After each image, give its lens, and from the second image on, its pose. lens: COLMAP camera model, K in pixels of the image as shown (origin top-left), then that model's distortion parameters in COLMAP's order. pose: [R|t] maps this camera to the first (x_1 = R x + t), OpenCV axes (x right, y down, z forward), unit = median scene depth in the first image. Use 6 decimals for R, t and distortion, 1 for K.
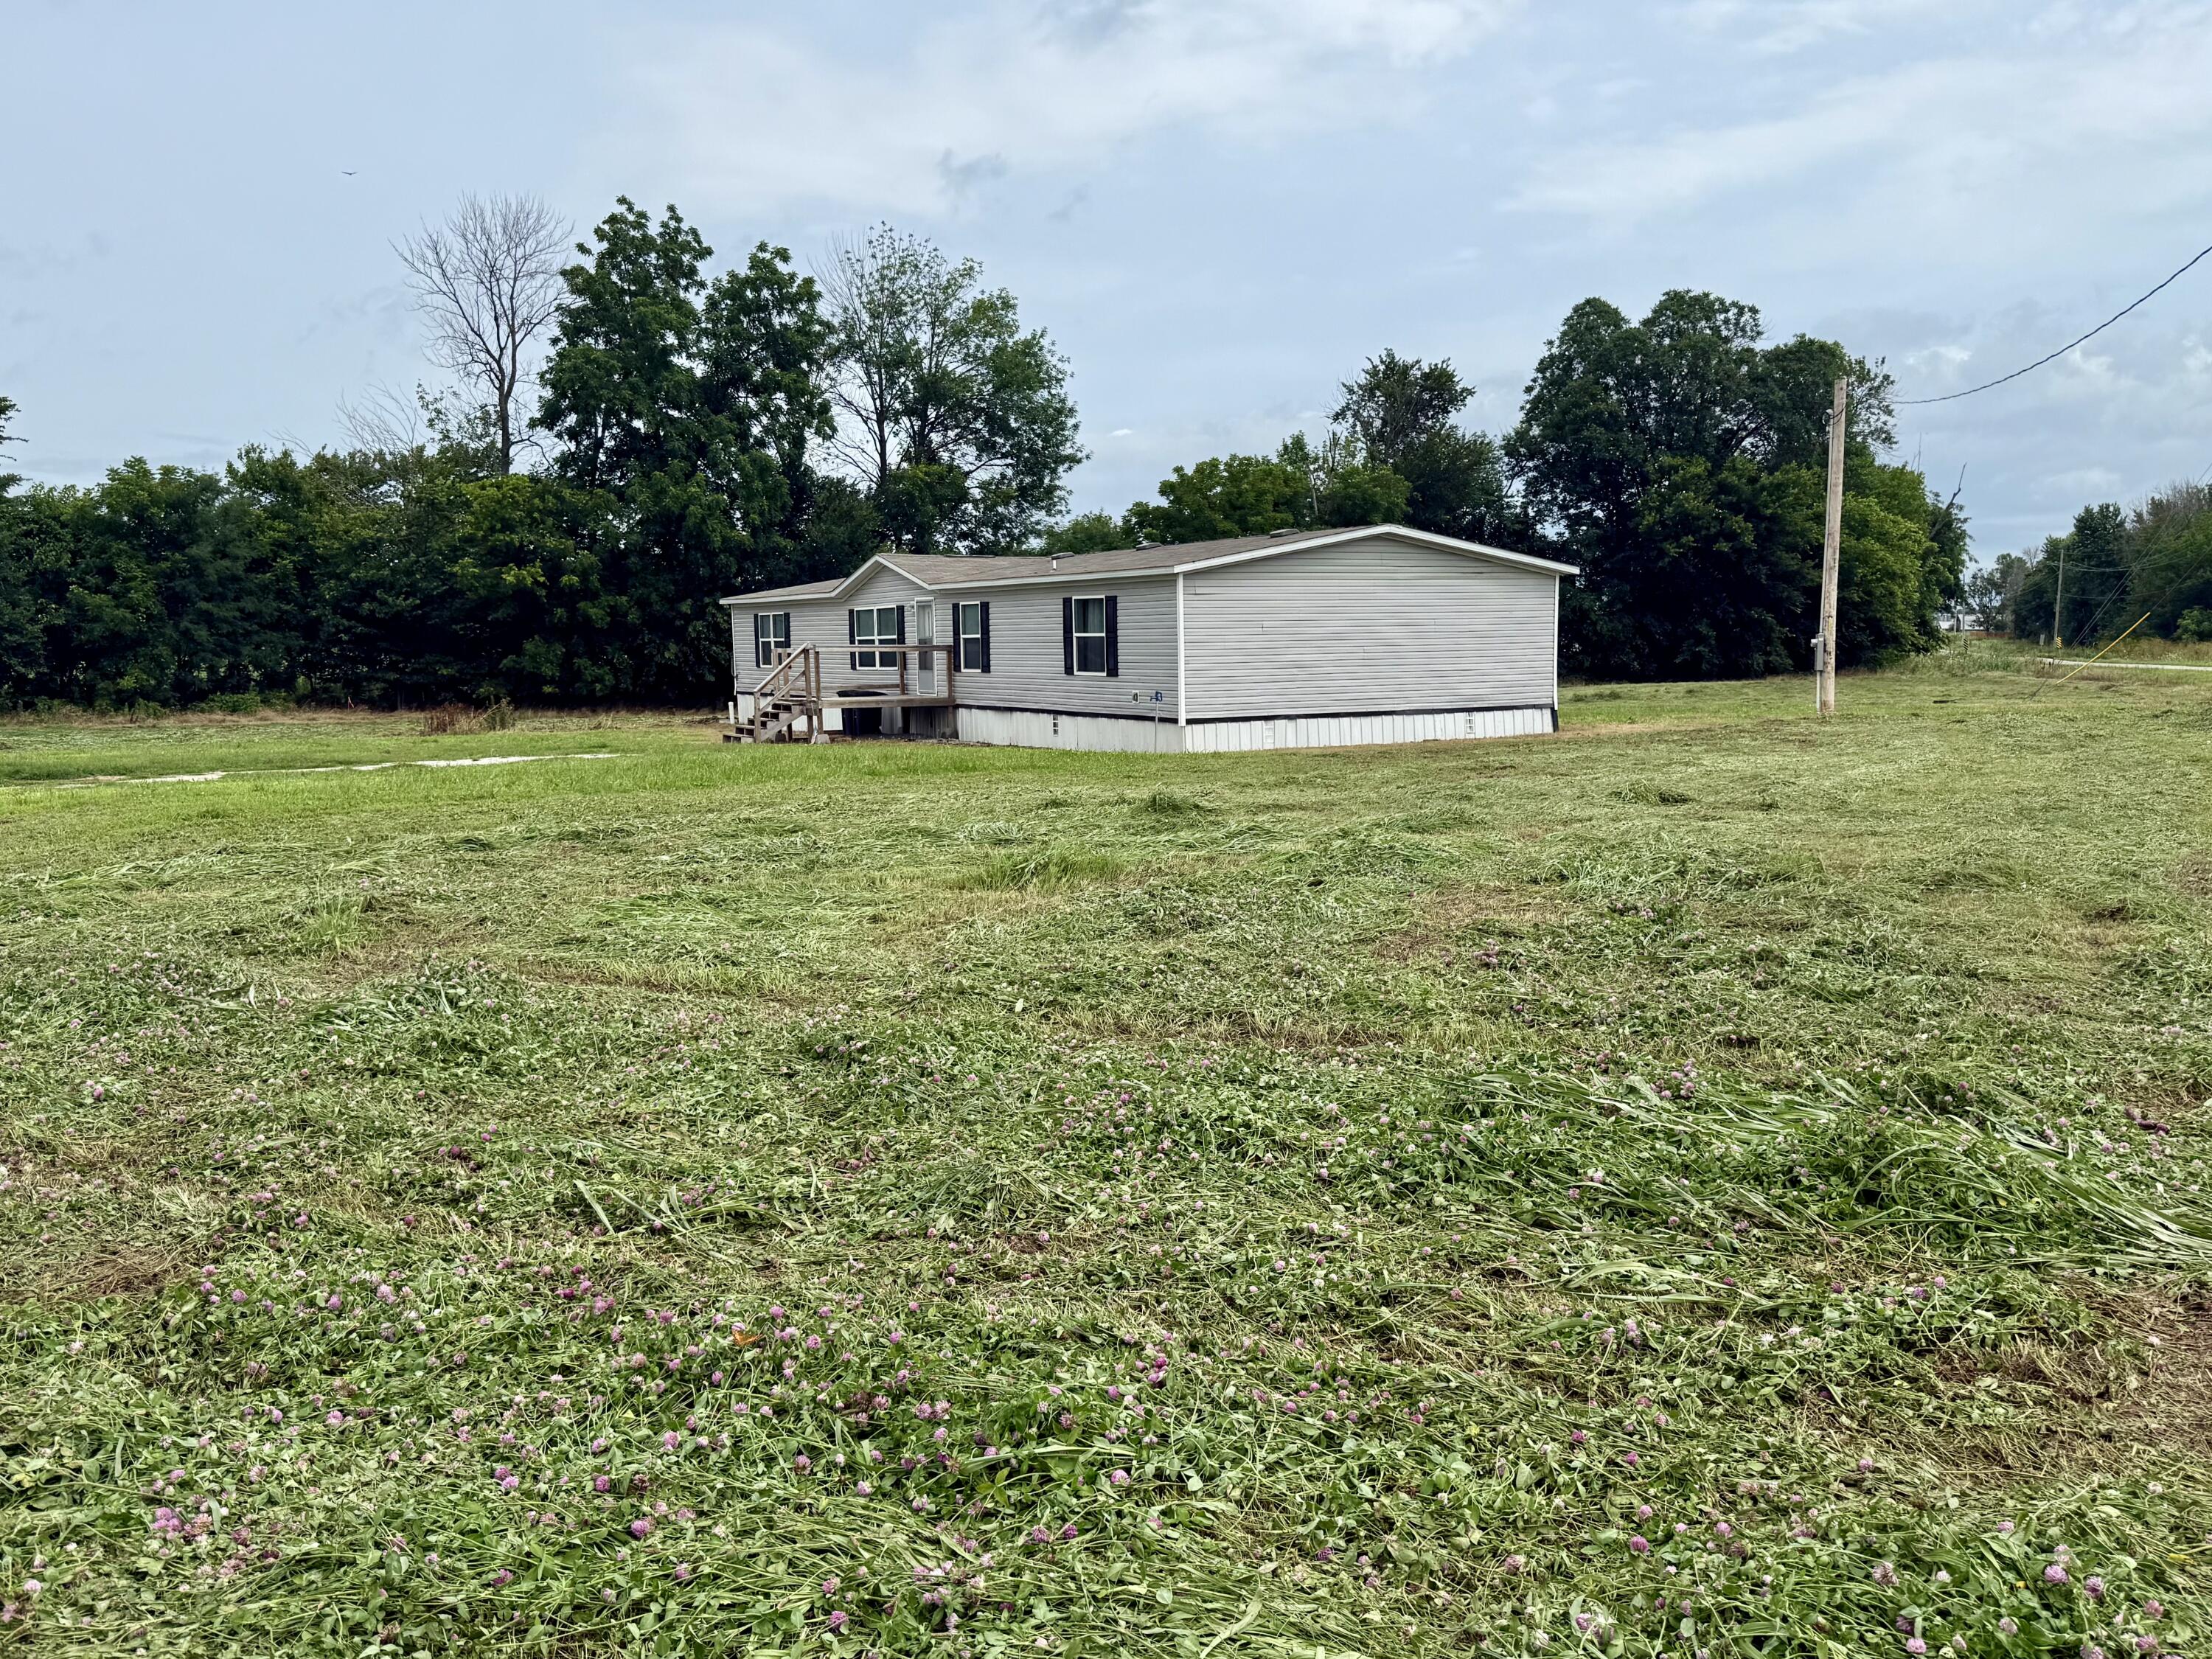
lens RADIAL K [[1803.7, 0, 1099.6], [0, 1803.7, 850.5], [0, 0, 1]] dist [0.096984, -0.013202]
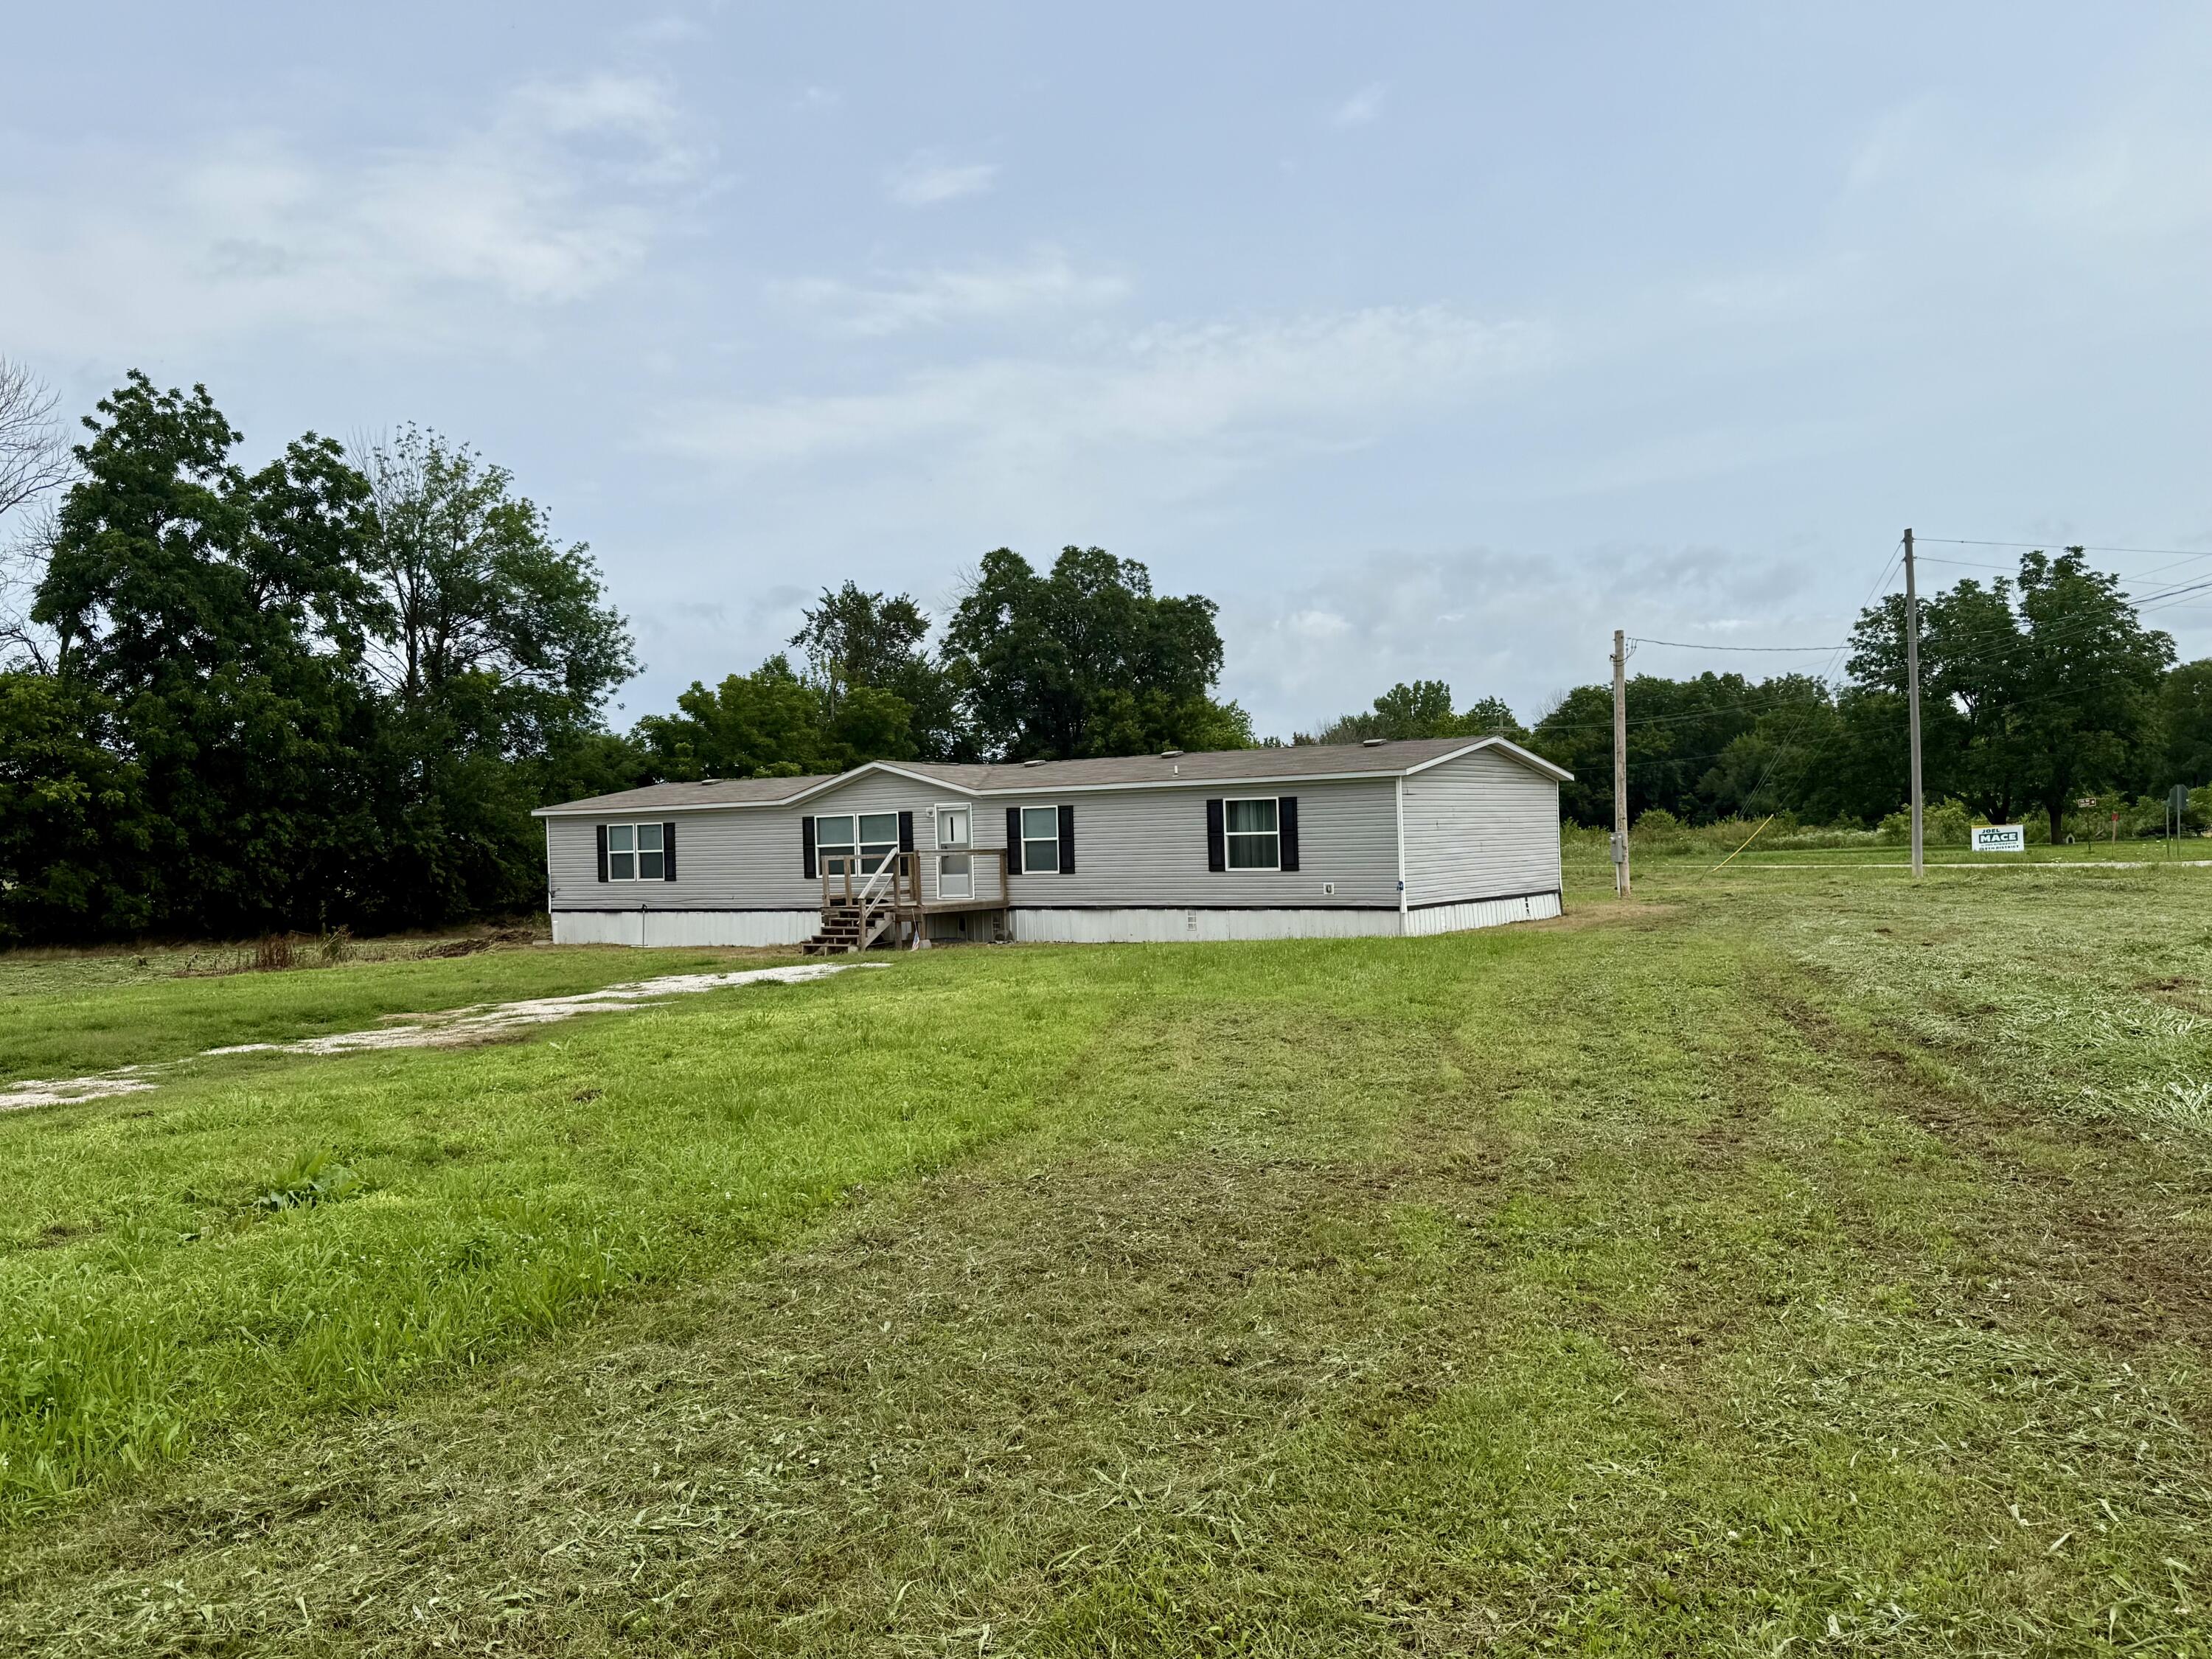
lens RADIAL K [[1803.7, 0, 1093.7], [0, 1803.7, 826.7], [0, 0, 1]] dist [0.096984, -0.013202]
pose [[0.902155, -0.008137, 0.431336, -0.255293], [0.065761, 0.990732, -0.118852, -0.000698], [-0.426372, 0.135588, 0.894328, 0.034259]]
